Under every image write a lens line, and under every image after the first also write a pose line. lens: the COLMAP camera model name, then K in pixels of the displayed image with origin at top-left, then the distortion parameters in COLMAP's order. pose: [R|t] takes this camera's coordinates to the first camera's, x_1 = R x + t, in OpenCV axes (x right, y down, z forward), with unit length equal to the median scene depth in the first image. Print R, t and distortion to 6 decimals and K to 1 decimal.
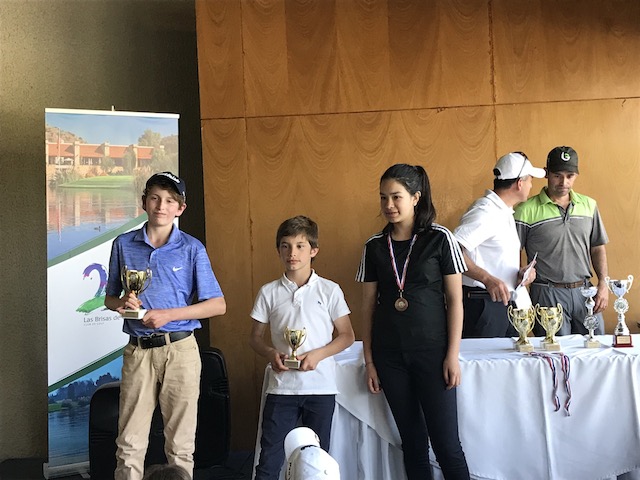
lens RADIAL K [[1110.7, 0, 330.4], [0, 1110.7, 234.8], [0, 0, 1]] dist [0.123666, 0.000000]
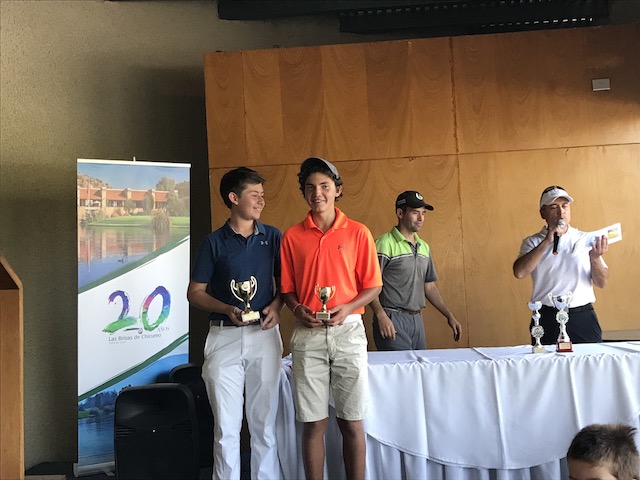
lens RADIAL K [[991.1, 0, 331.3], [0, 991.1, 232.5], [0, 0, 1]] dist [0.141637, 0.000000]
pose [[0.999954, -0.008932, 0.003551, 0.009076], [0.009105, 0.998600, -0.052113, 0.021019], [-0.003081, 0.052143, 0.998635, -0.049419]]
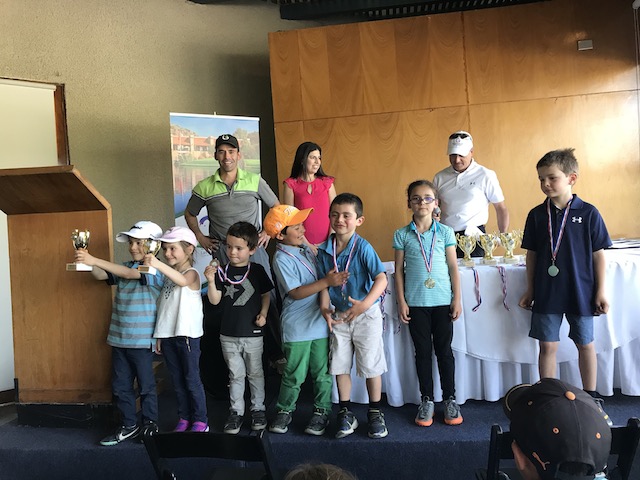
lens RADIAL K [[578.1, 0, 323.6], [0, 578.1, 236.1], [0, 0, 1]] dist [0.045932, -0.036166]
pose [[0.998274, -0.024230, -0.053498, -0.009817], [0.025482, 0.999414, 0.022852, 0.037798], [0.052913, -0.024176, 0.998306, 0.214955]]
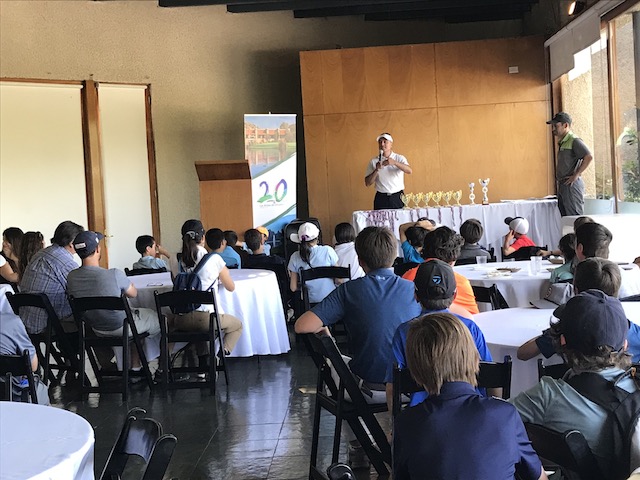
lens RADIAL K [[1110.7, 0, 319.3], [0, 1110.7, 243.7], [0, 0, 1]] dist [0.123666, 0.000000]
pose [[0.999604, -0.017715, 0.021852, -0.144813], [0.016516, 0.998412, 0.053851, 0.031998], [-0.022771, -0.053469, 0.998310, -1.257021]]
